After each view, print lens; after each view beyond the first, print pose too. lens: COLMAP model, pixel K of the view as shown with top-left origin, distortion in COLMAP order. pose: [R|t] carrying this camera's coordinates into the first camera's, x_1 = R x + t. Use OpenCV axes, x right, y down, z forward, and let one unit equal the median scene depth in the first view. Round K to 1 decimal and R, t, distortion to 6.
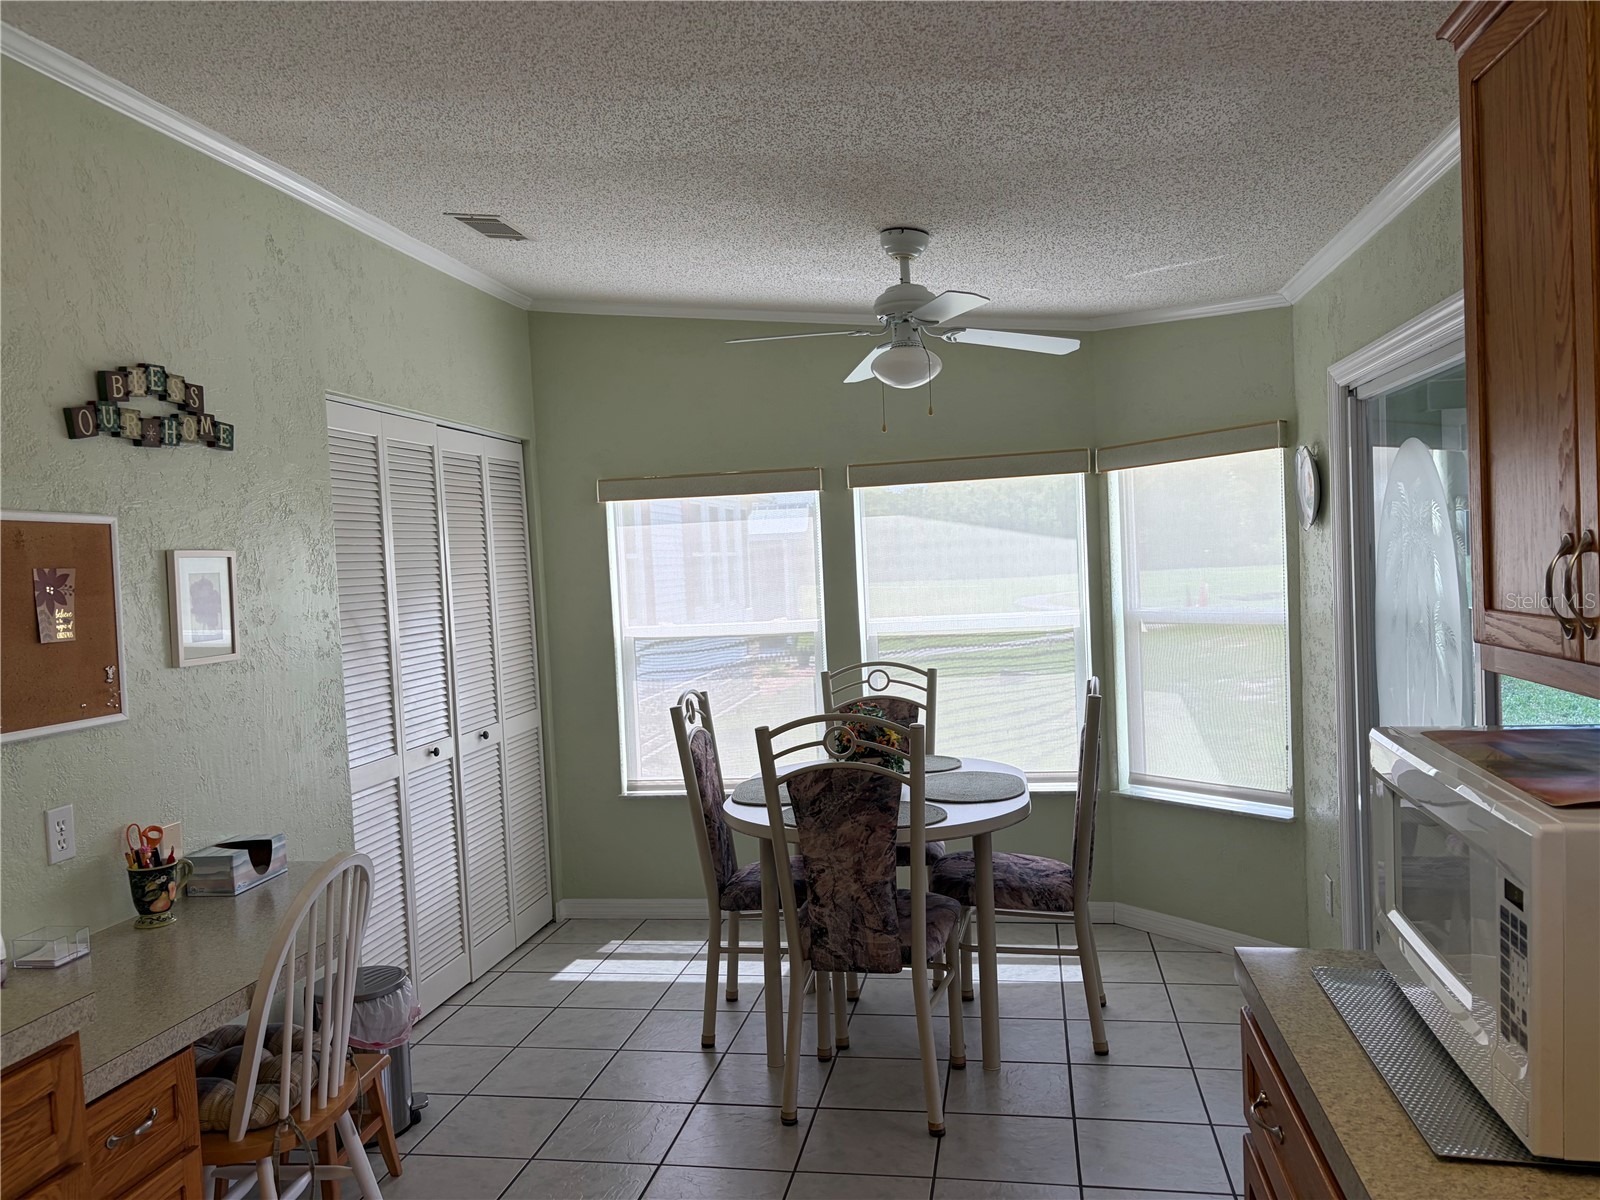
lens RADIAL K [[1215.9, 0, 796.1], [0, 1215.9, 597.8], [0, 0, 1]] dist [0.048346, -0.057320]
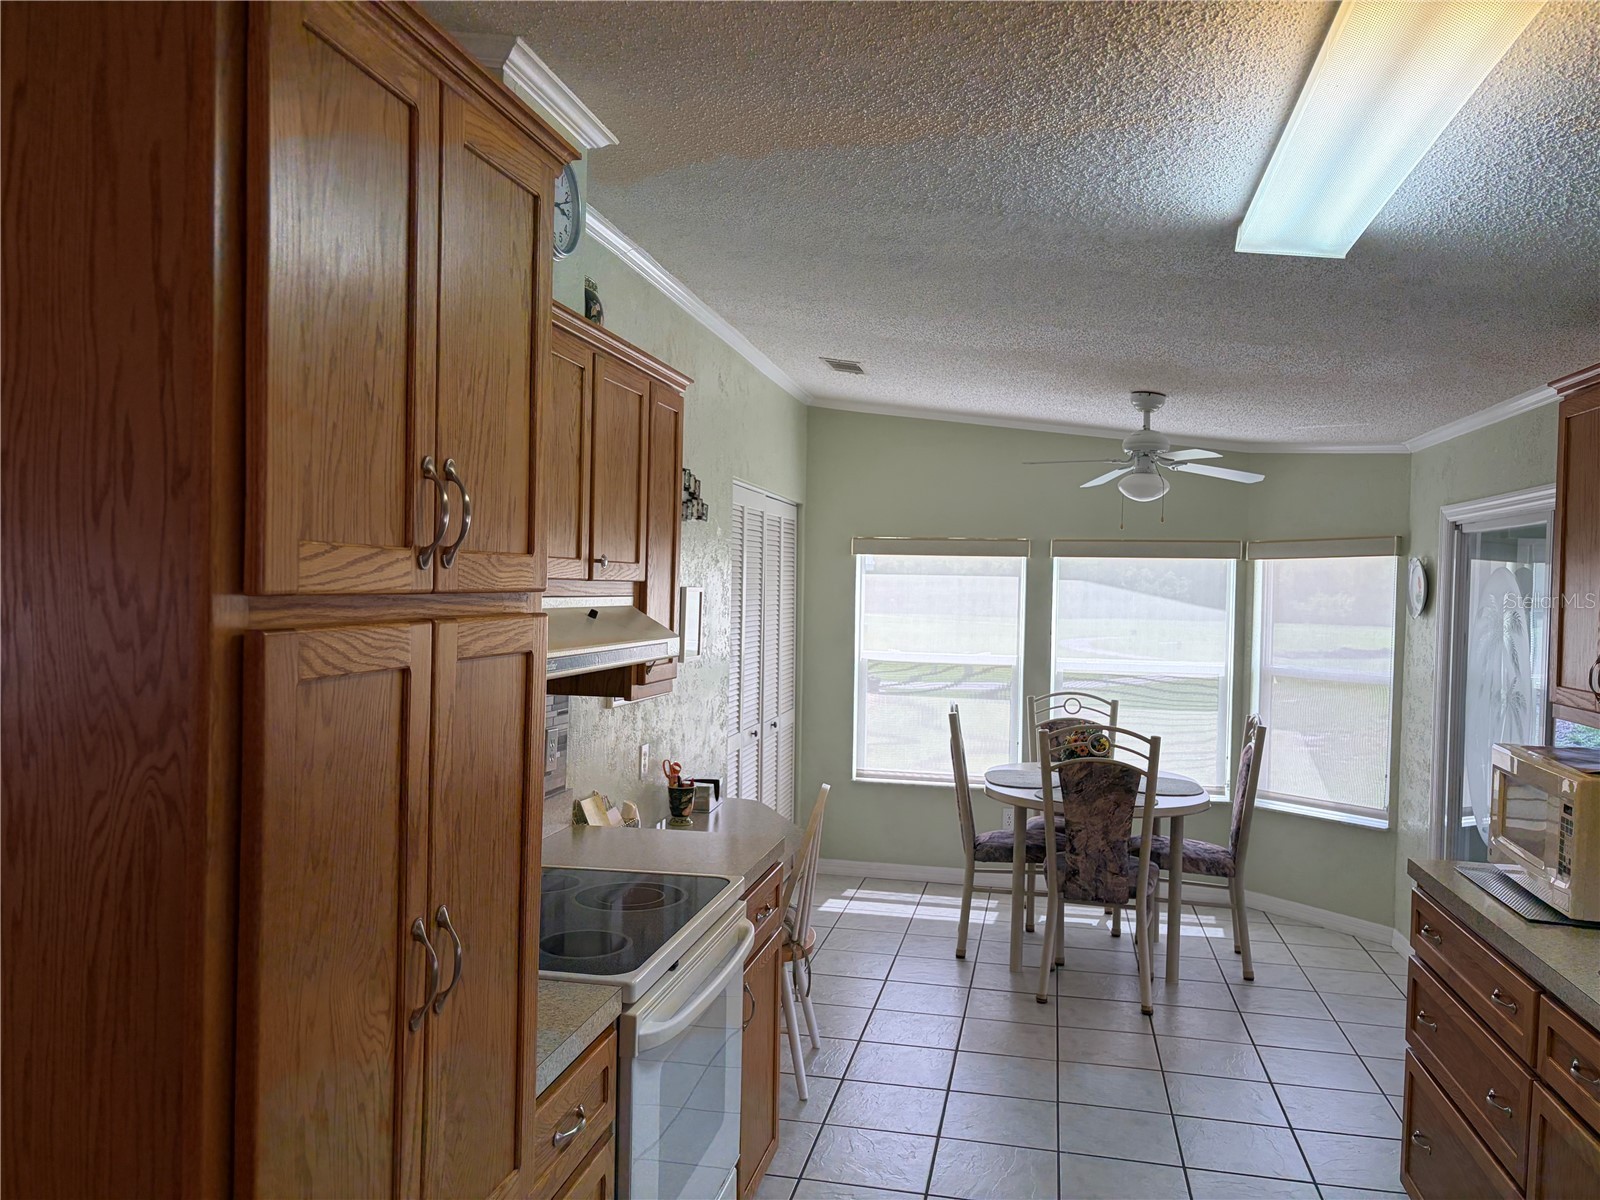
lens RADIAL K [[1215.9, 0, 791.9], [0, 1215.9, 604.8], [0, 0, 1]] dist [0.048346, -0.057320]
pose [[0.997398, 0.068952, -0.021064, -0.258991], [-0.069223, 0.997524, -0.012423, -0.005276], [0.020155, 0.013848, 0.999701, -0.403405]]
